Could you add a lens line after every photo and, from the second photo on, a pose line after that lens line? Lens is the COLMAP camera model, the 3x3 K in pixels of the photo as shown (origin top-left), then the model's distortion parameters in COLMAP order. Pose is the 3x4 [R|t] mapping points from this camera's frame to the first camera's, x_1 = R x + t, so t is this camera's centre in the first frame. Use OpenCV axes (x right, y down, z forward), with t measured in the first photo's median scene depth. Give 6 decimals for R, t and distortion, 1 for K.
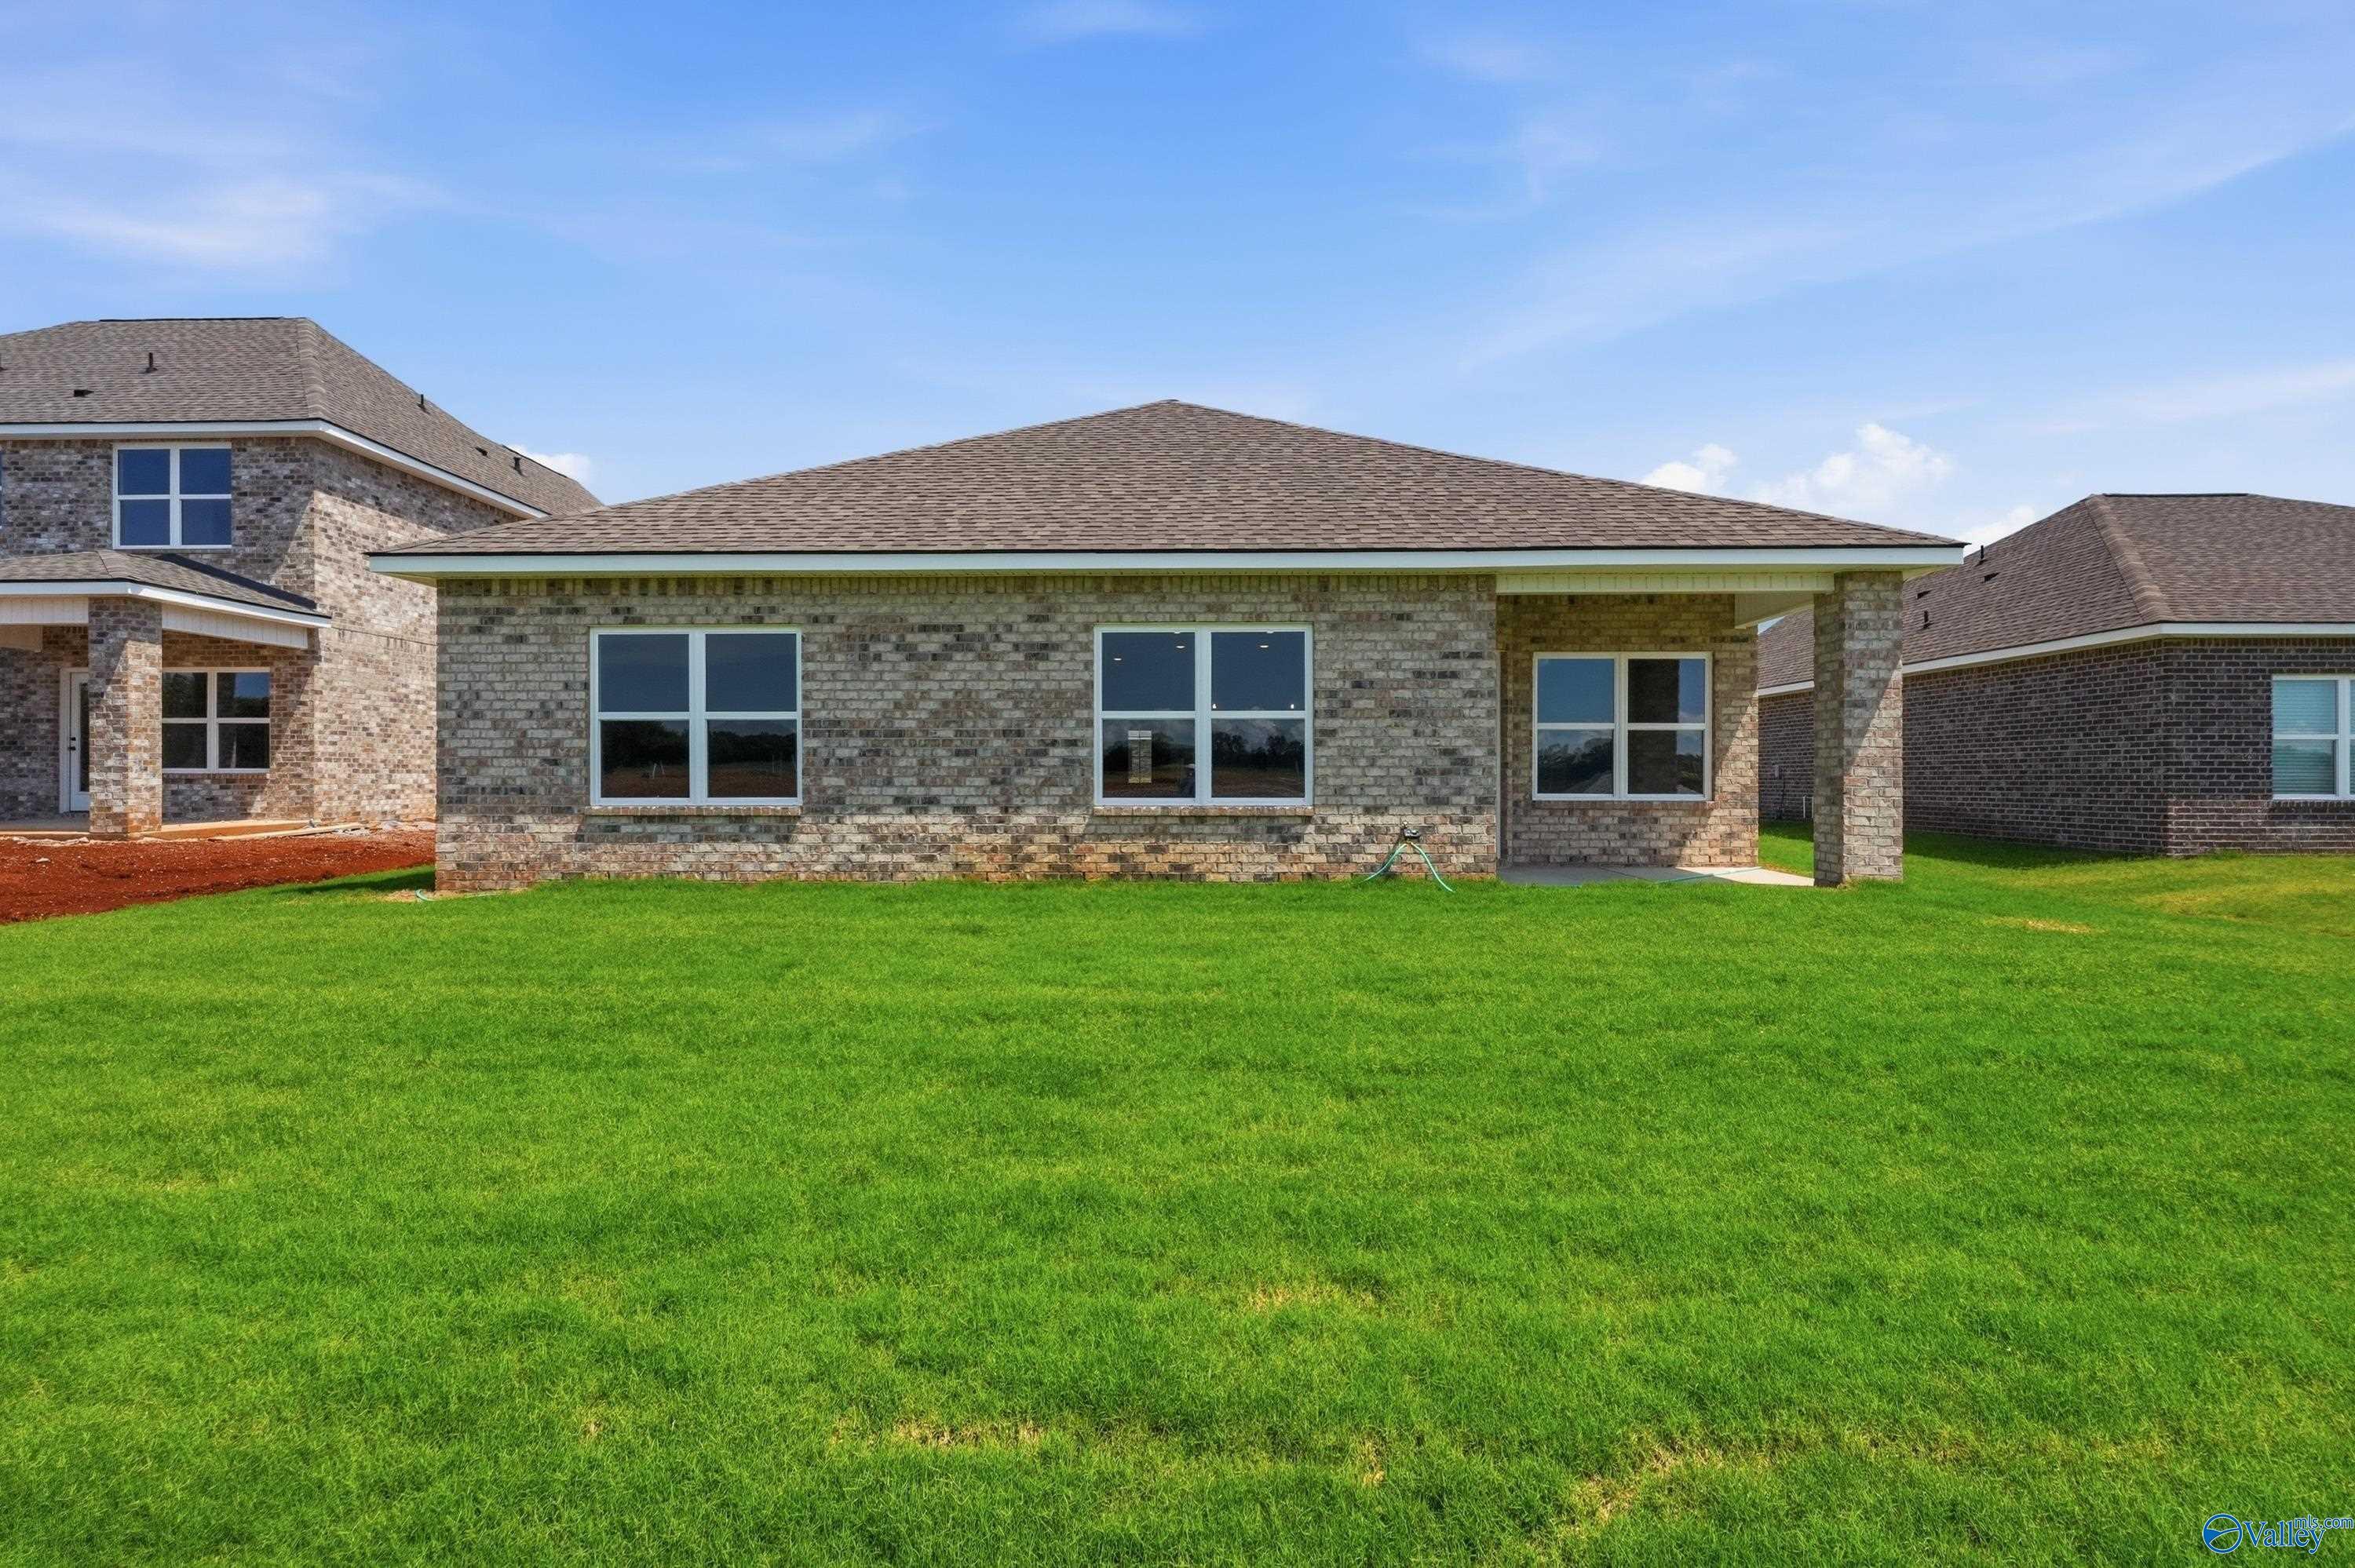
lens RADIAL K [[1200.1, 0, 1170.9], [0, 1200.1, 776.1], [0, 0, 1]] dist [-0.000324, -0.000167]
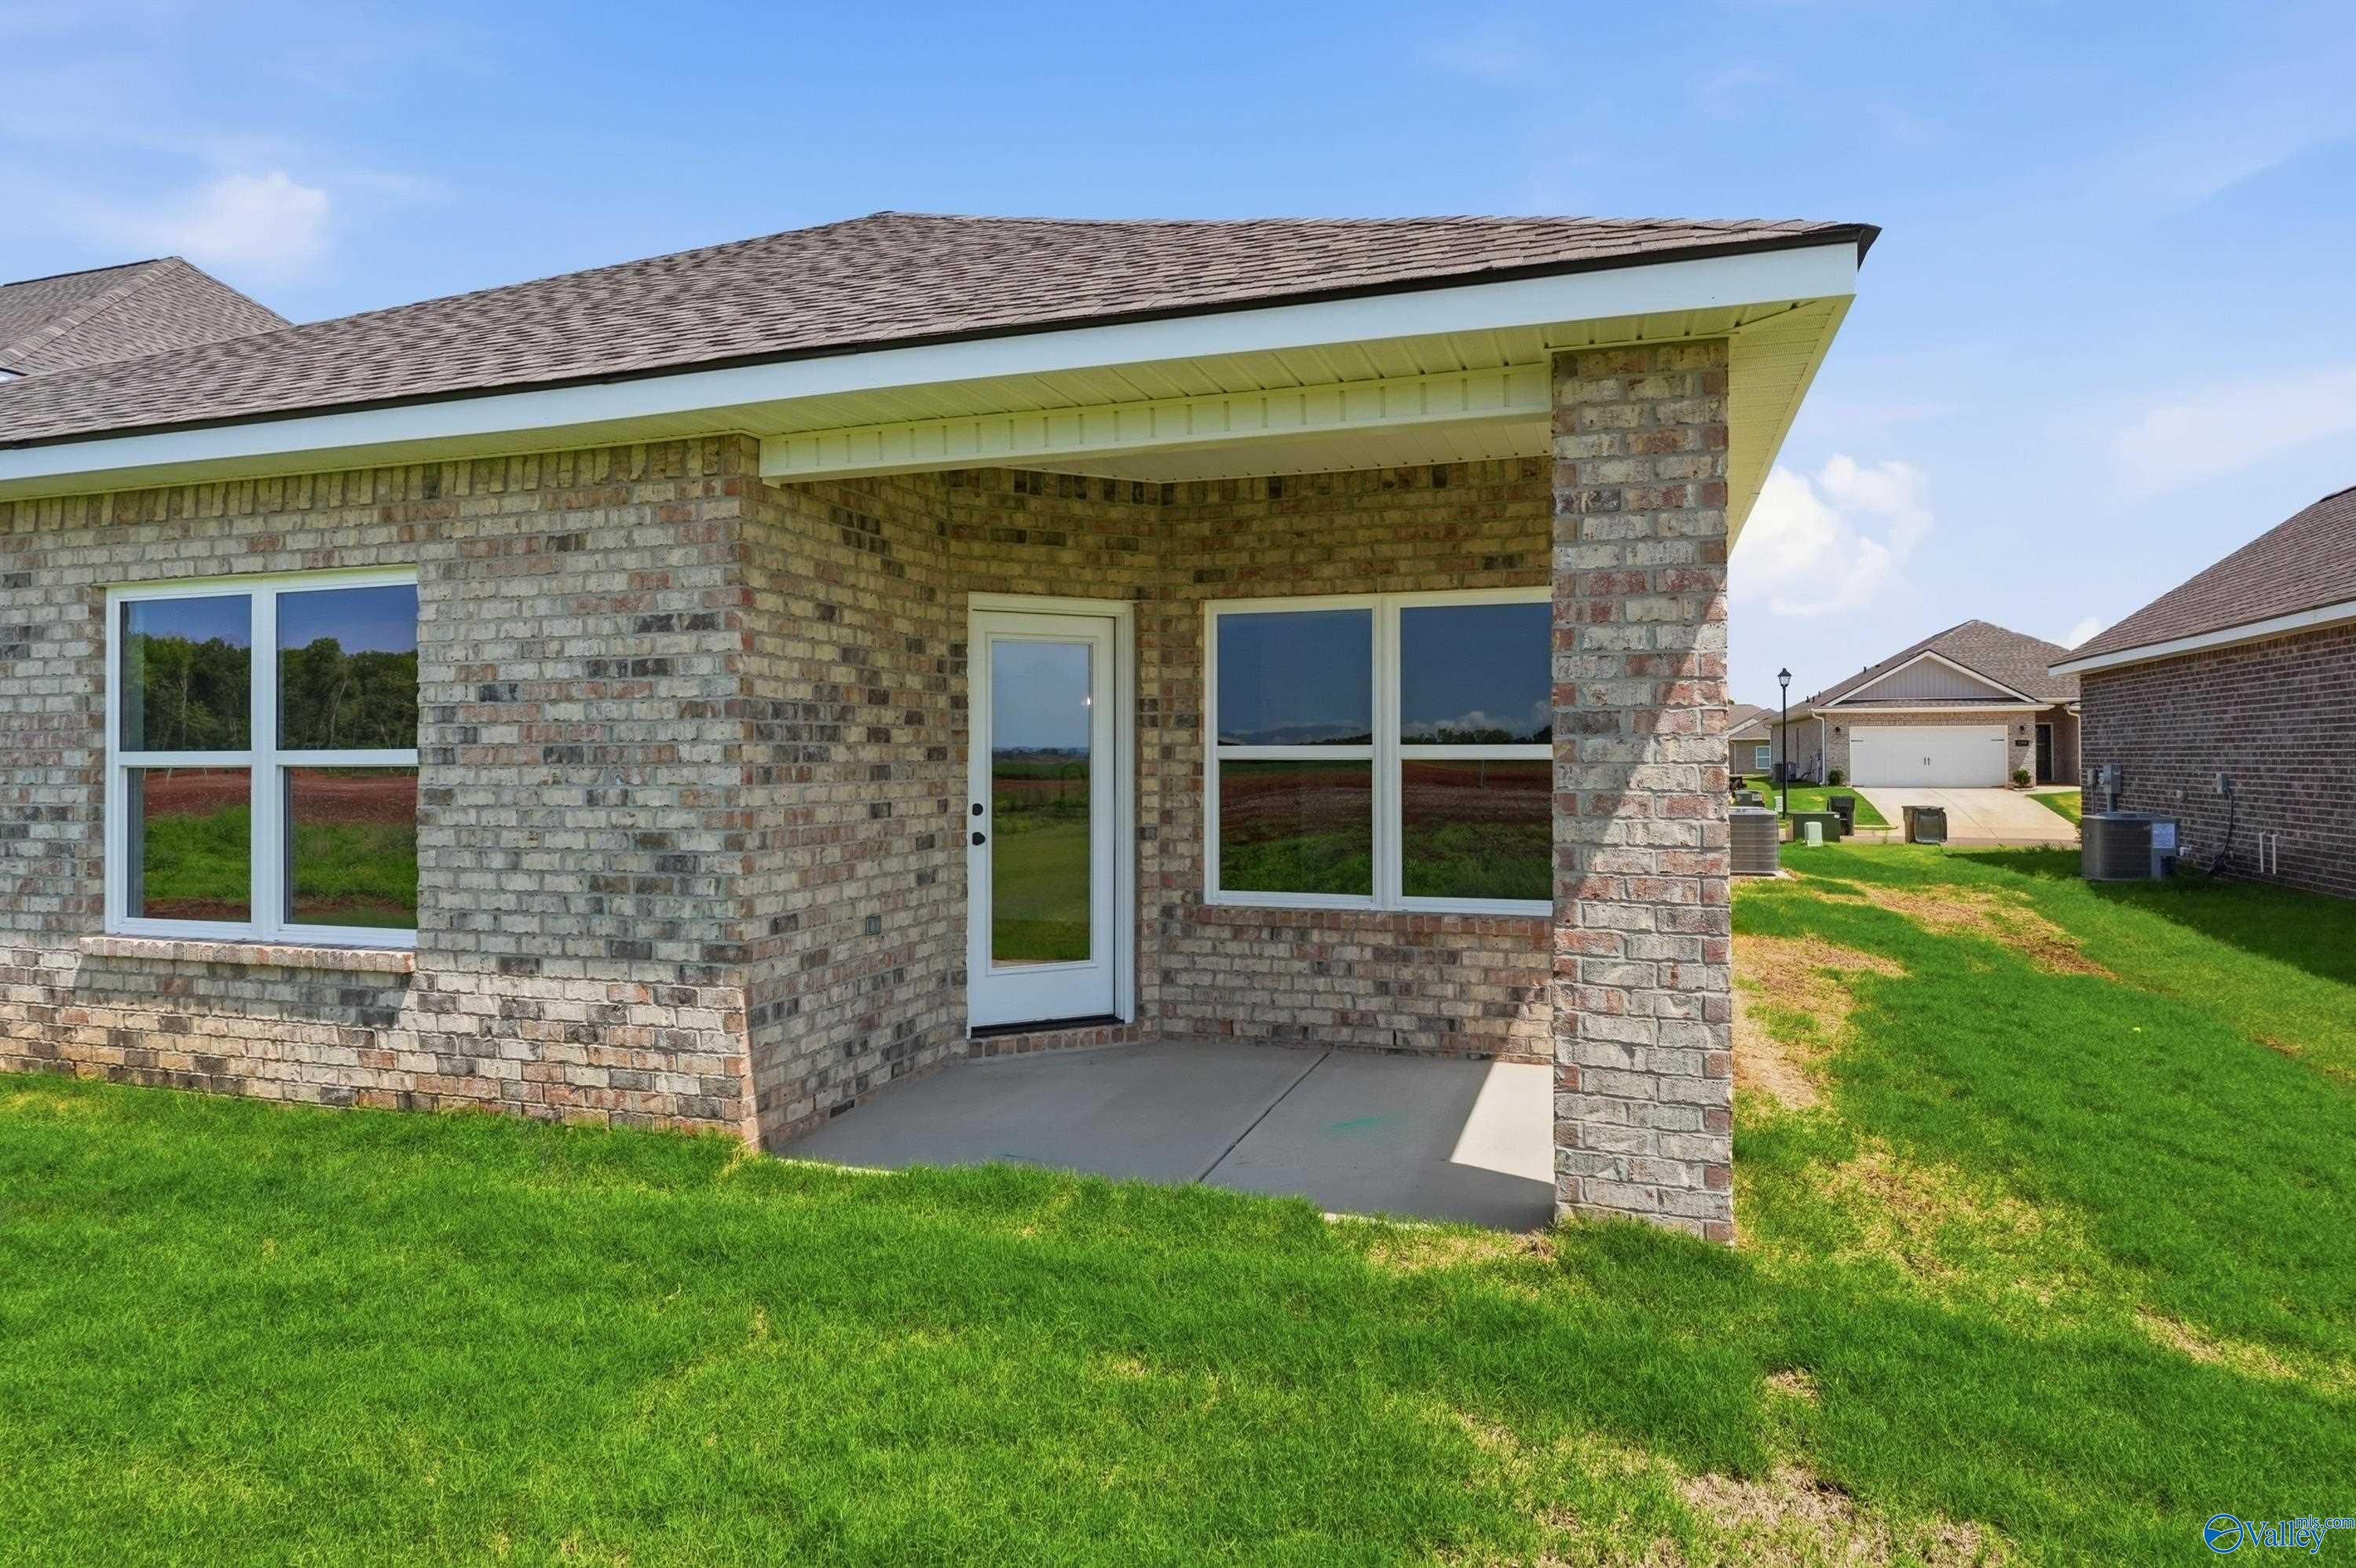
lens RADIAL K [[1410.9, 0, 1164.6], [0, 1410.9, 737.0], [0, 0, 1]] dist [-0.000021, -0.001324]
pose [[0.954455, -0.009397, -0.298207, 0.564262], [0.006120, 0.999910, -0.011918, -0.050831], [0.298292, 0.009550, 0.954427, 0.553024]]
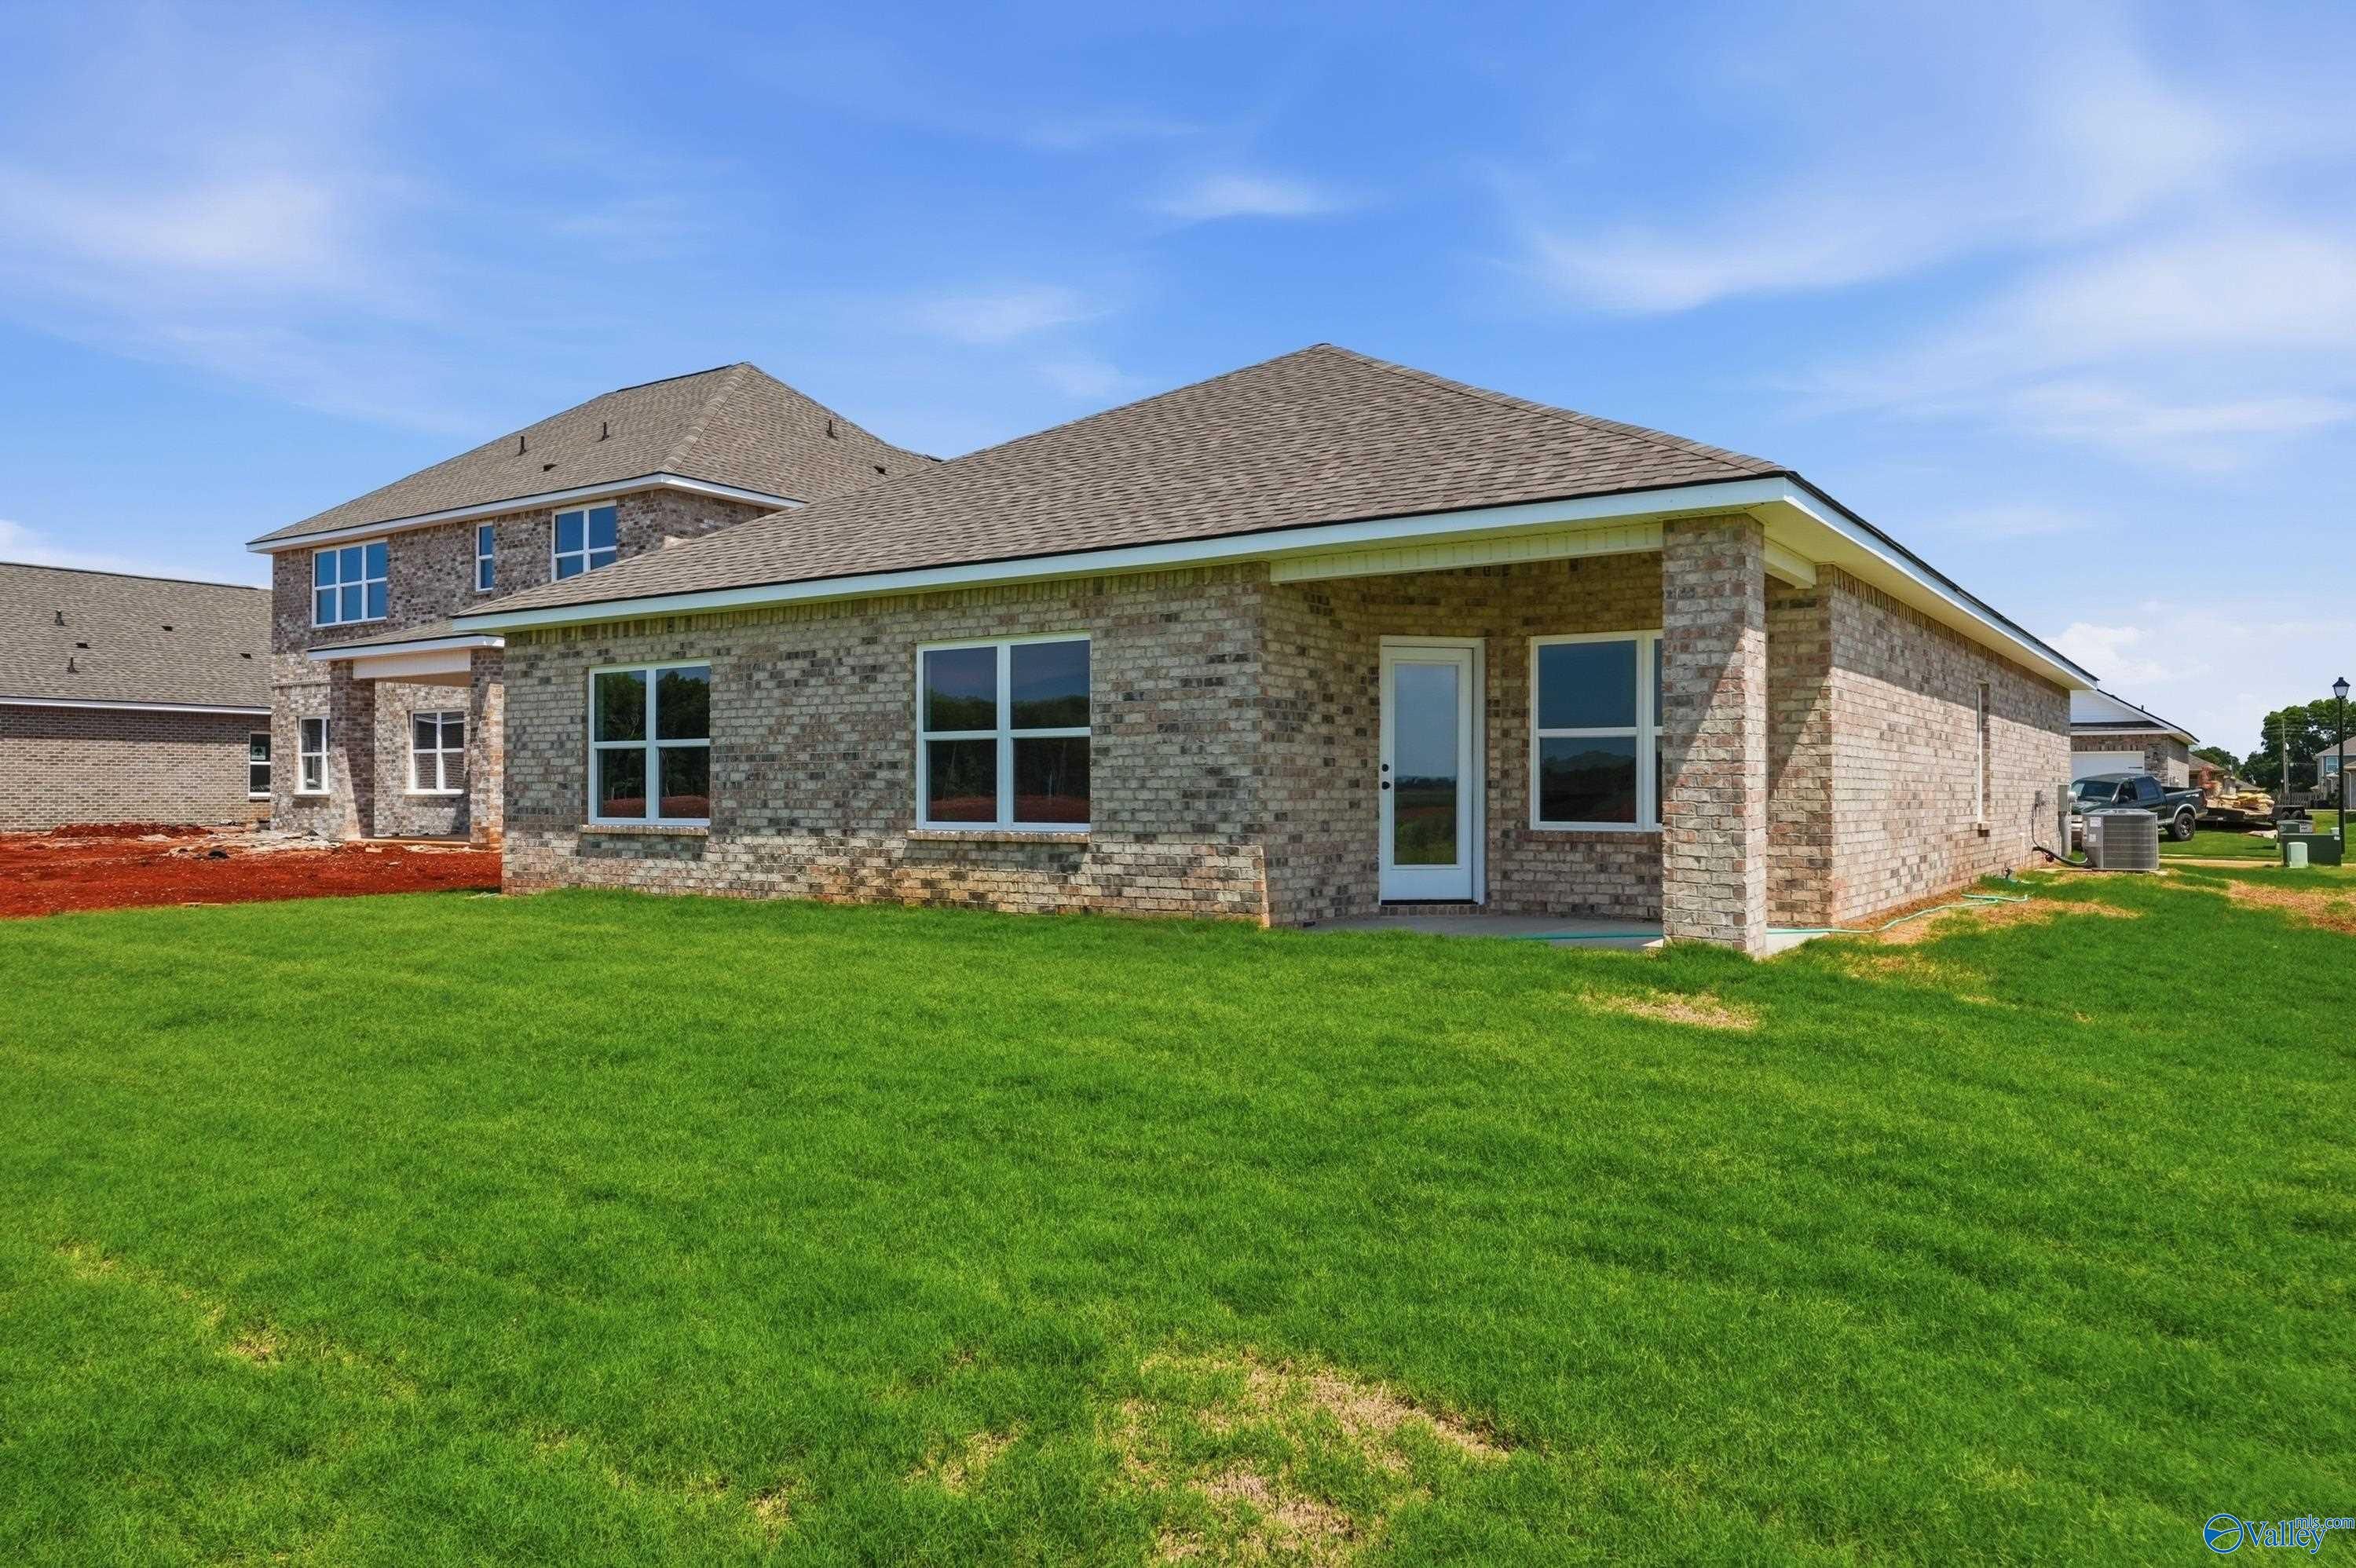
lens RADIAL K [[1618.1, 0, 1175.8], [0, 1618.1, 762.7], [0, 0, 1]] dist [0.006437, 0.000033]
pose [[0.840686, -0.010844, -0.541414, 0.828580], [0.001593, 0.999845, -0.017552, -0.006036], [0.541520, 0.013893, 0.840573, 0.010400]]
